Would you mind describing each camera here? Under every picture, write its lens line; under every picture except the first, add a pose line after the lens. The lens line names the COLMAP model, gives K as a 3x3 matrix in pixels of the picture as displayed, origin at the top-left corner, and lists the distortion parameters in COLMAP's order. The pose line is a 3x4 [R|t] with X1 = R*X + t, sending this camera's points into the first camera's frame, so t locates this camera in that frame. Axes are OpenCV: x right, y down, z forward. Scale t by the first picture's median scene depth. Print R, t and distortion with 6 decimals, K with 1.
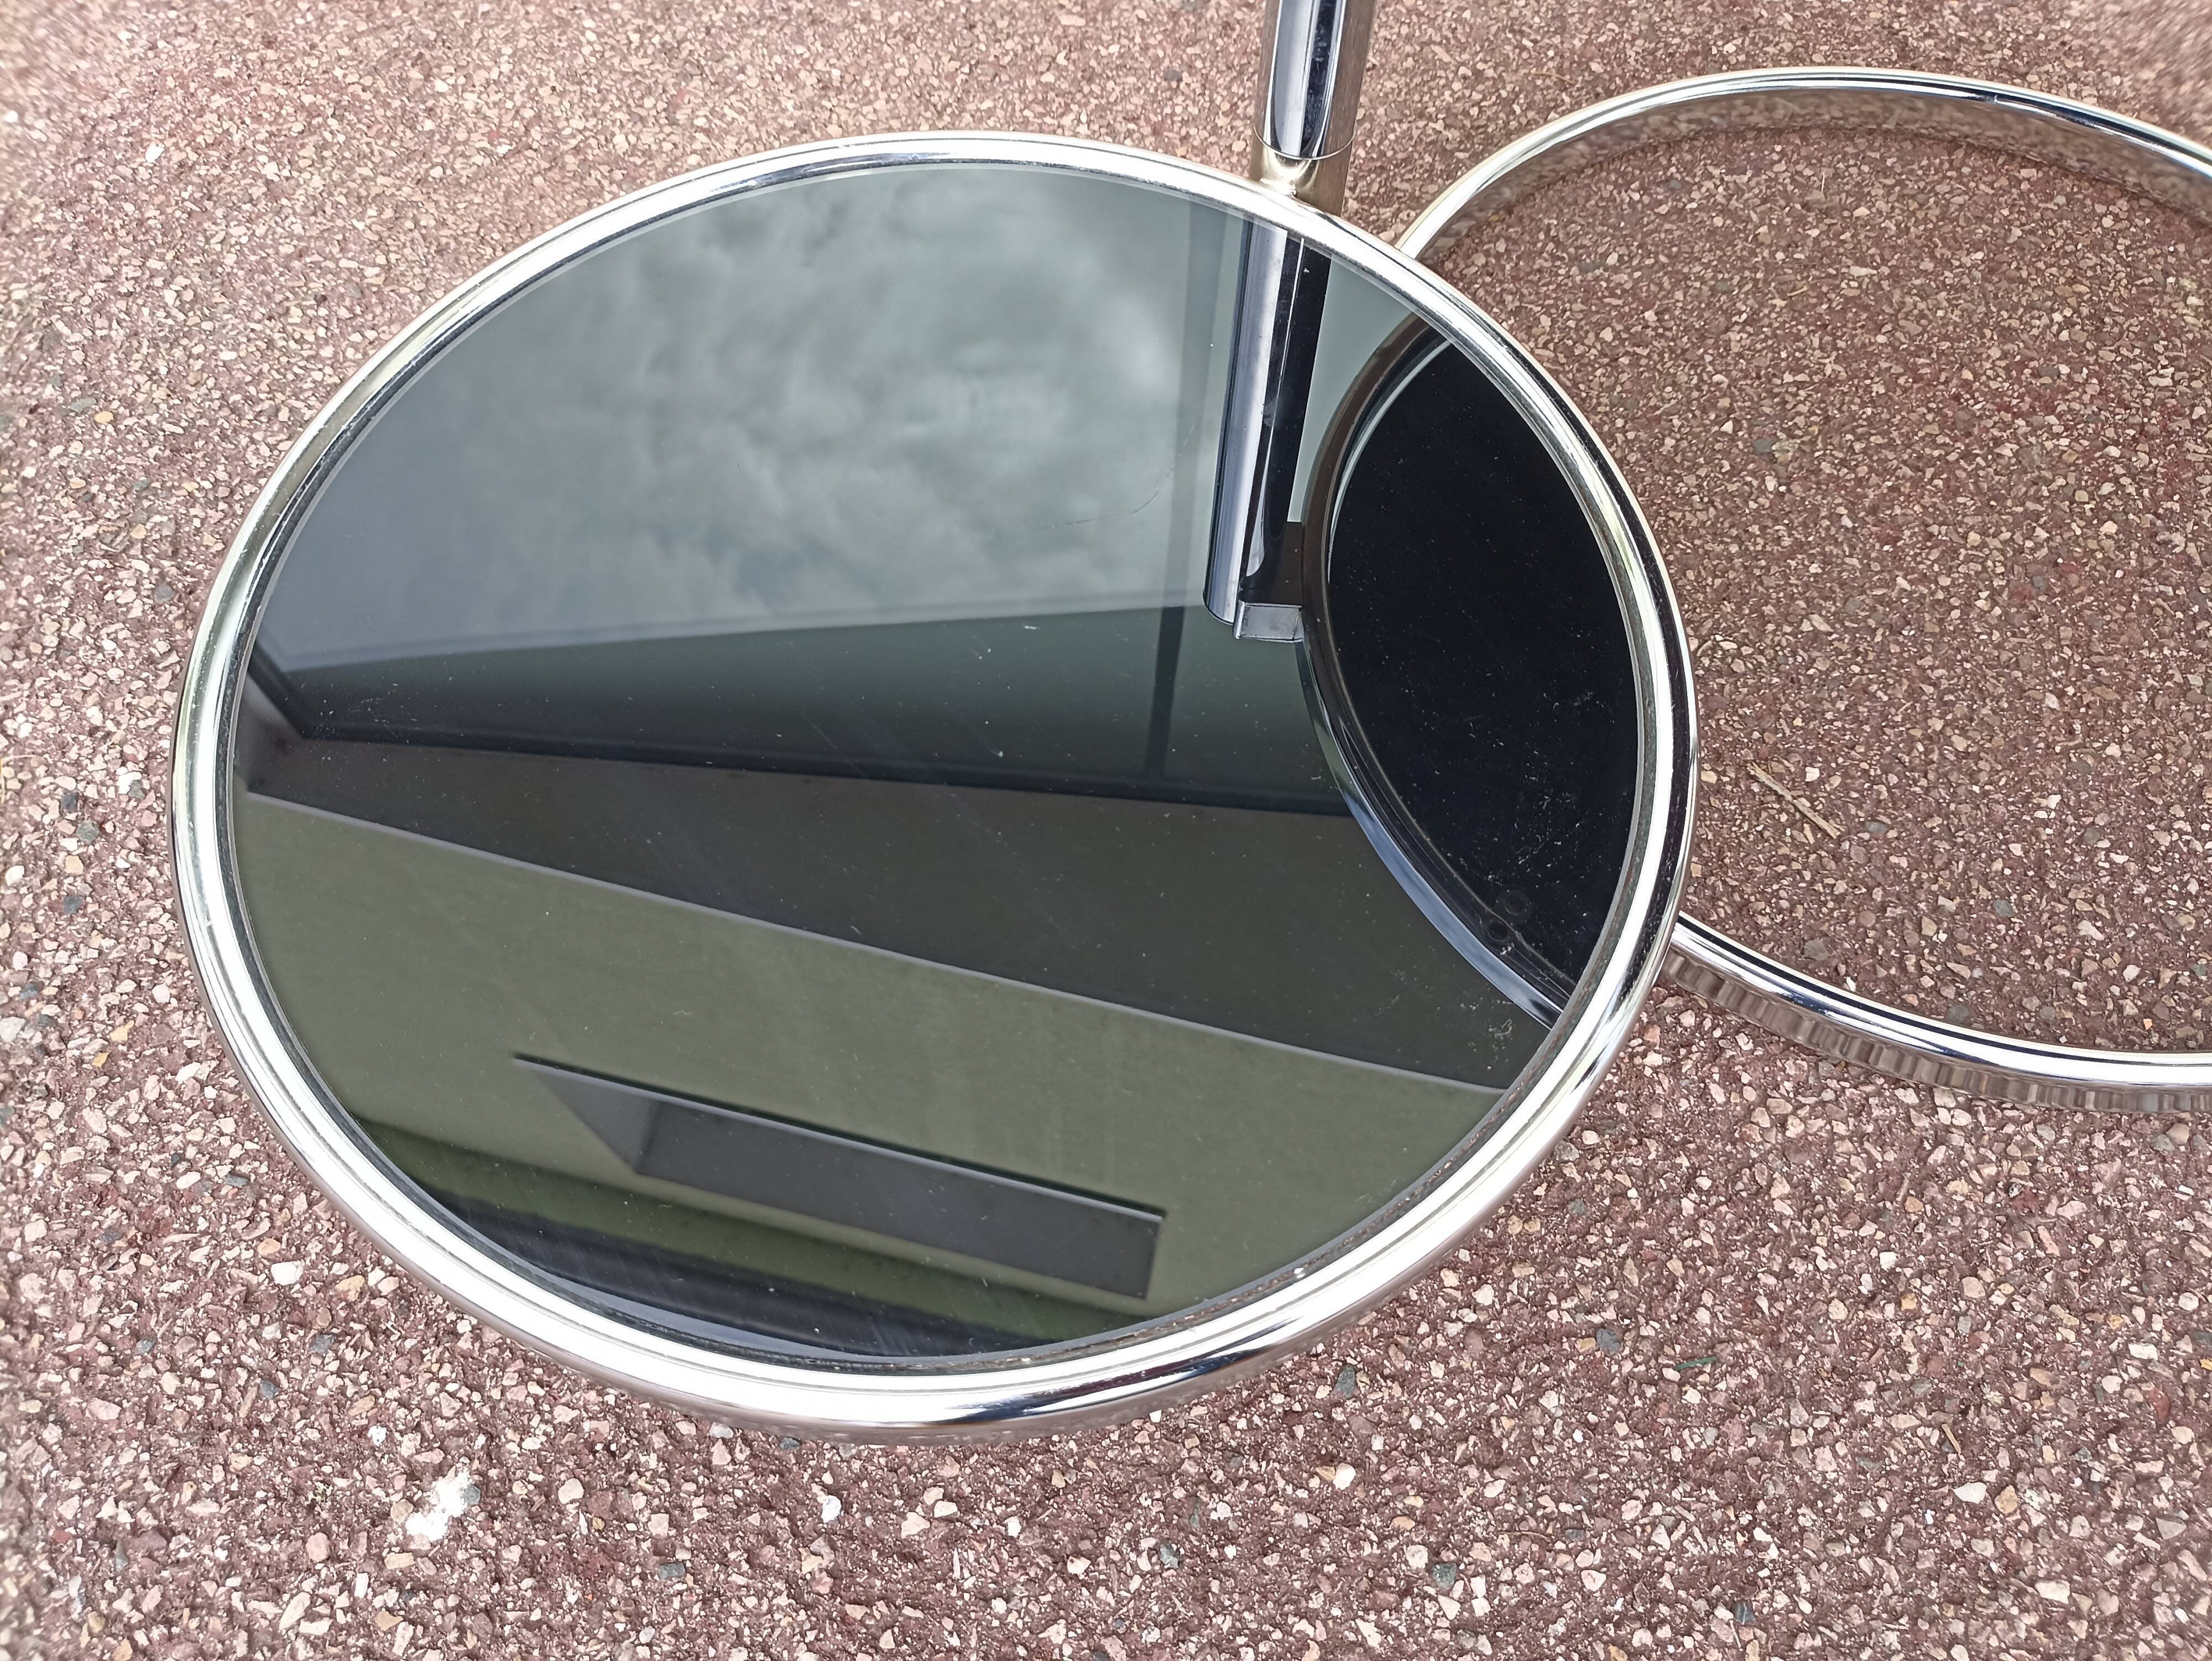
lens RADIAL K [[1616.7, 0, 1091.6], [0, 1616.7, 799.4], [0, 0, 1]] dist [0.015919, -0.008921]
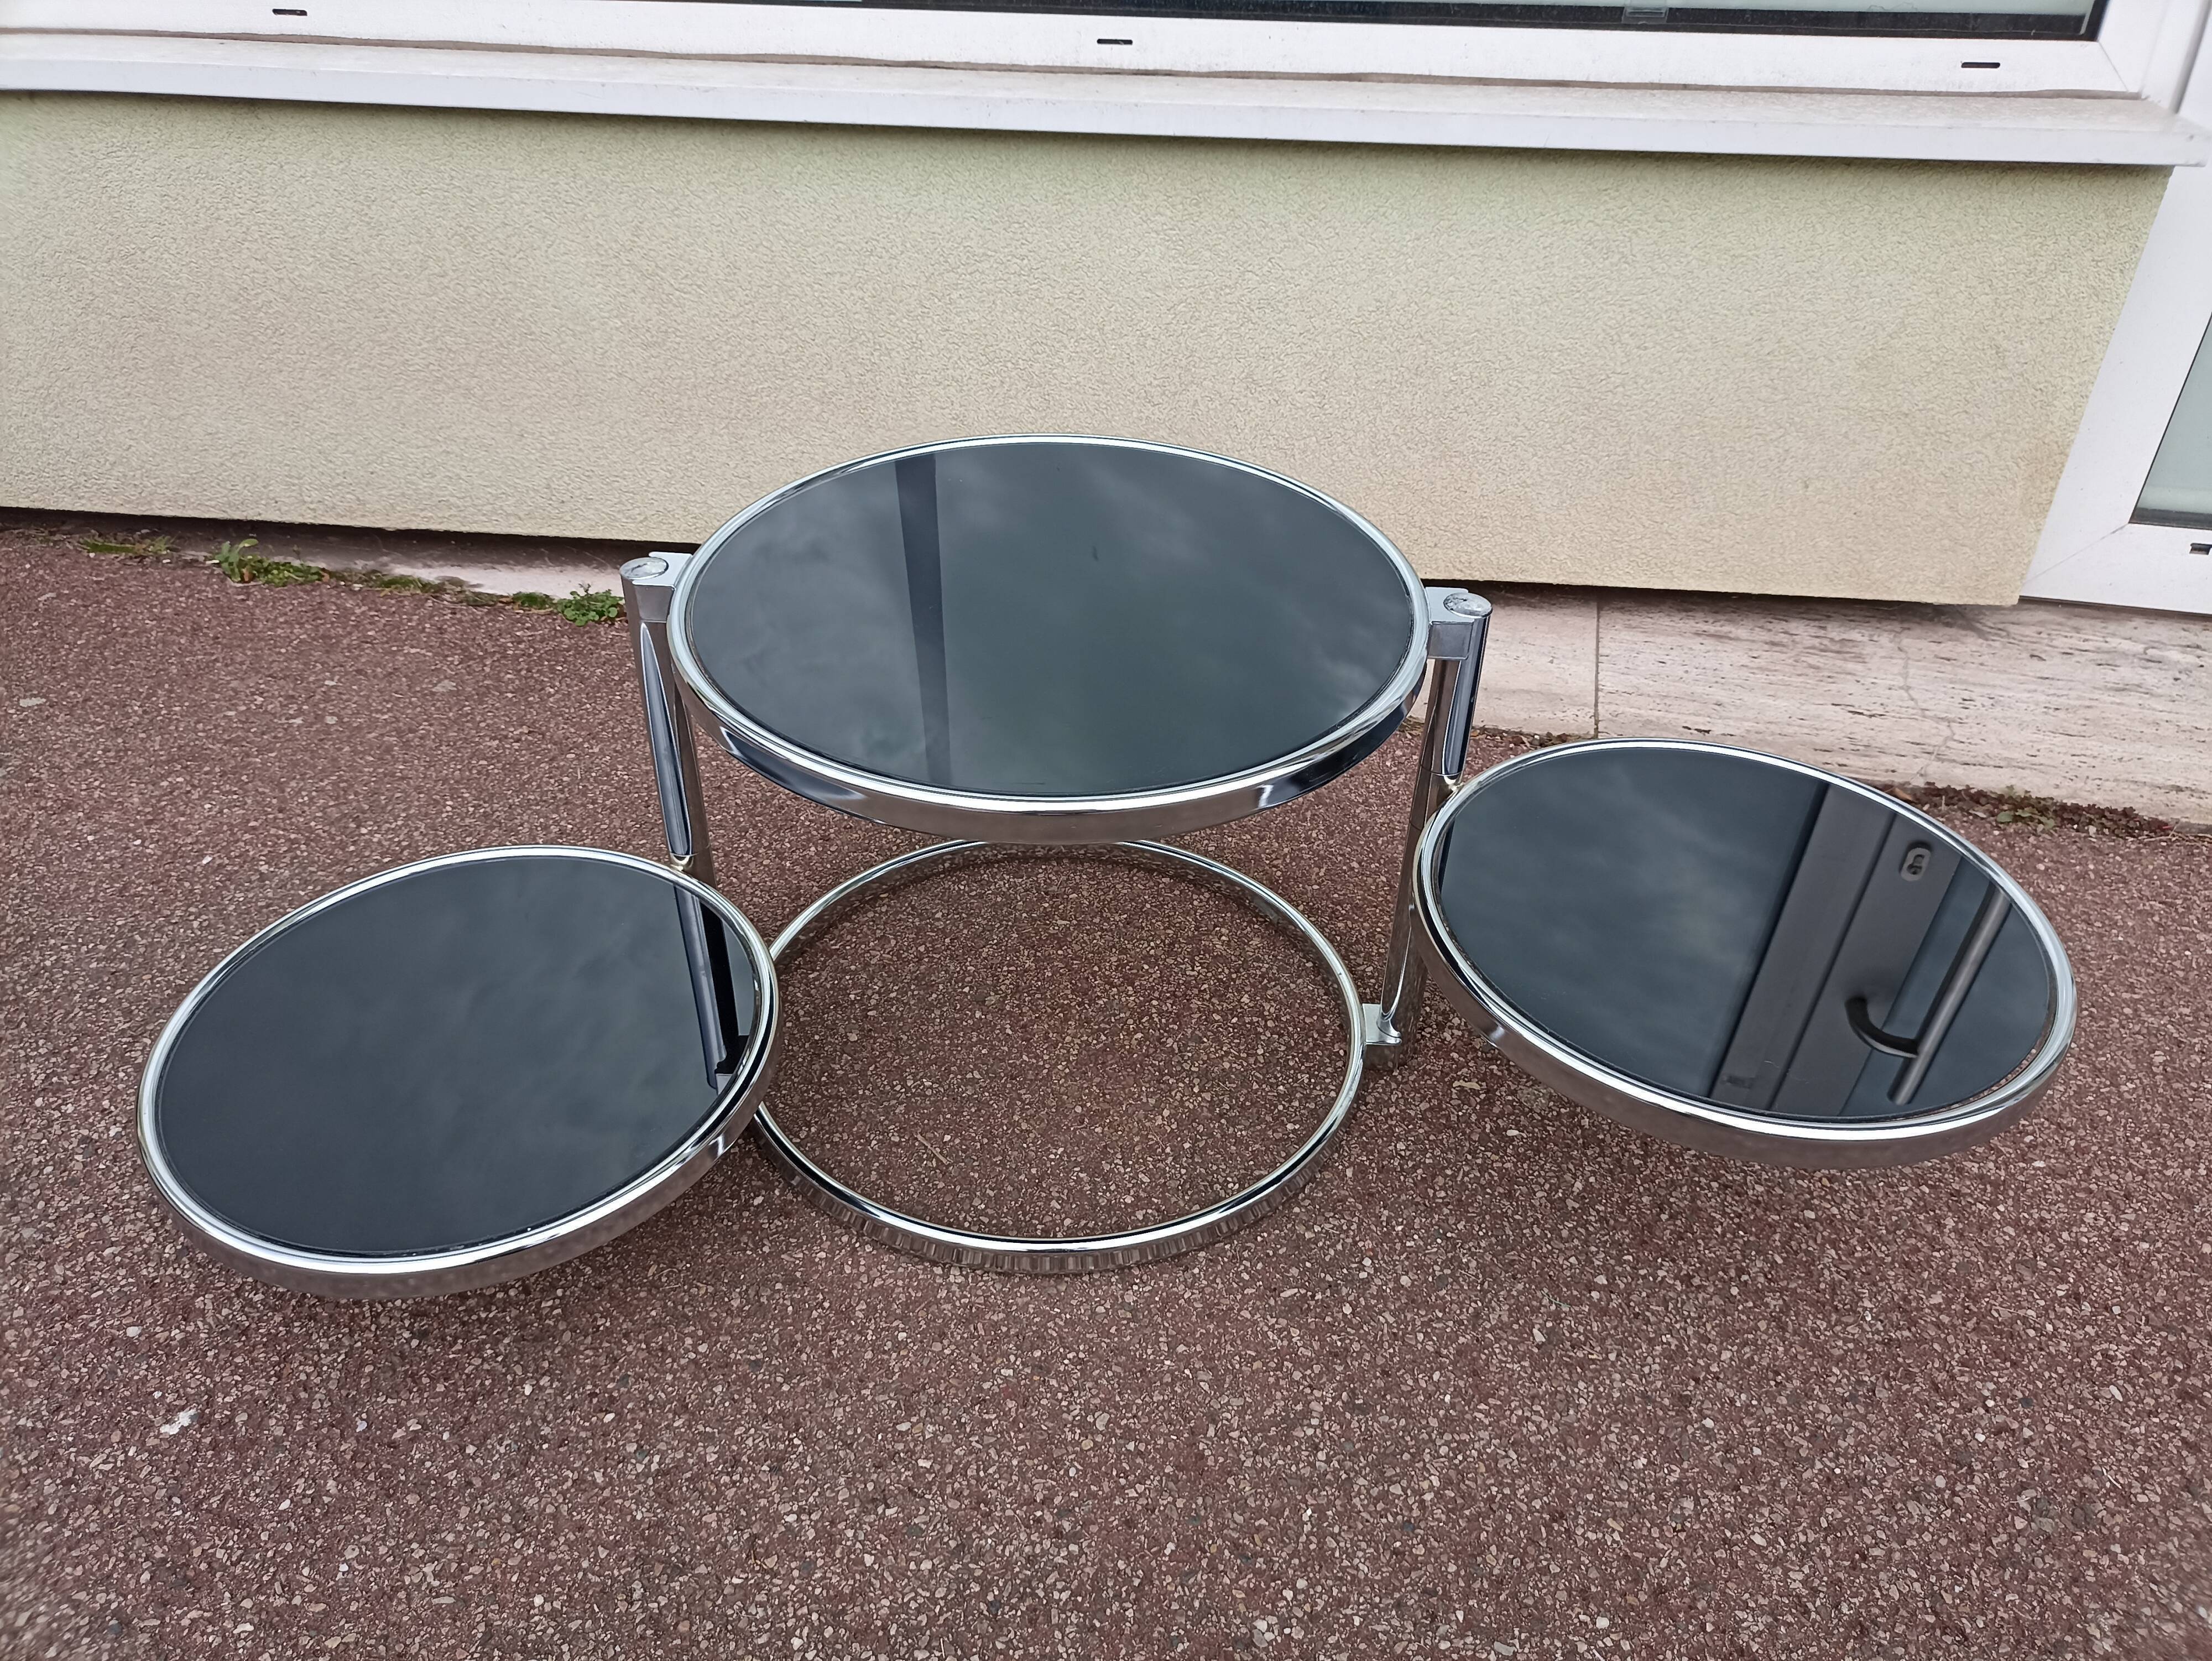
lens RADIAL K [[1616.7, 0, 1109.2], [0, 1616.7, 825.8], [0, 0, 1]] dist [0.015919, -0.008921]
pose [[0.999933, 0.010659, 0.004433, 0.737302], [-0.007758, 0.904820, -0.425723, 0.572158], [-0.008549, 0.425660, 0.904843, -1.171431]]
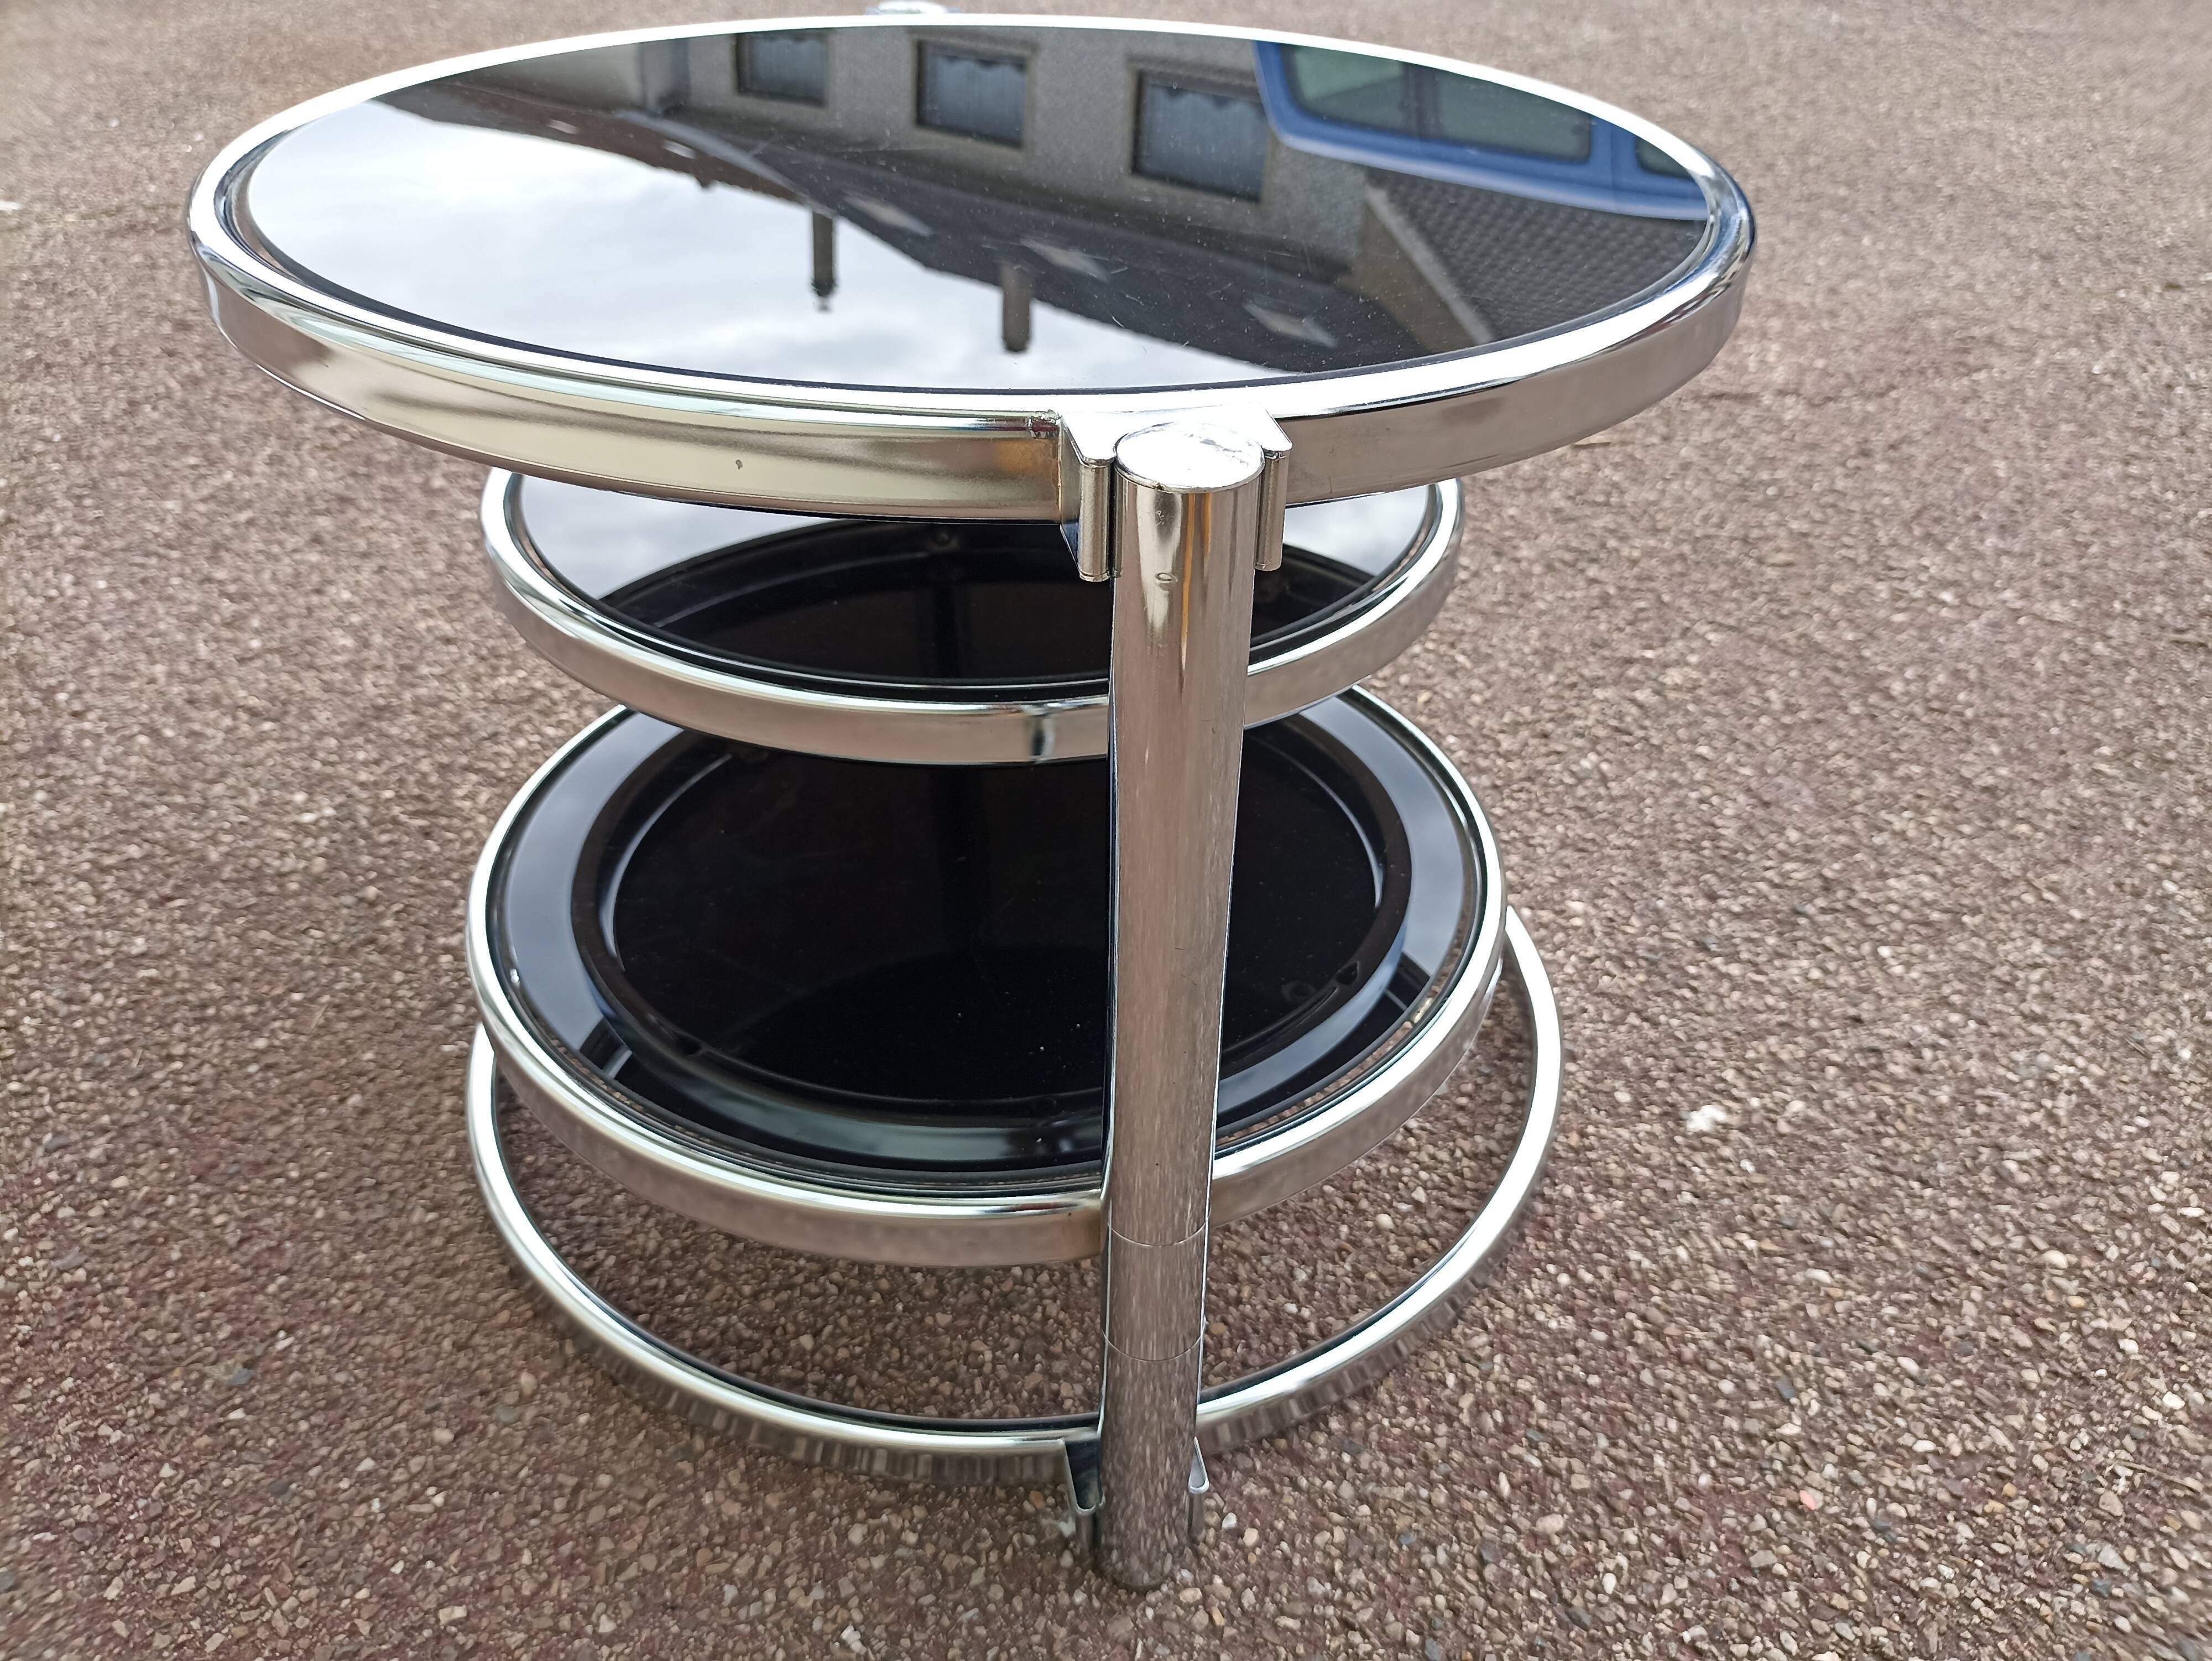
lens RADIAL K [[1616.7, 0, 1134.4], [0, 1616.7, 828.8], [0, 0, 1]] dist [0.015919, -0.008921]
pose [[-0.881328, -0.286659, 0.375617, -0.385080], [0.405422, -0.050482, 0.912735, -1.101634], [-0.242682, 0.956702, 0.160709, 0.559875]]
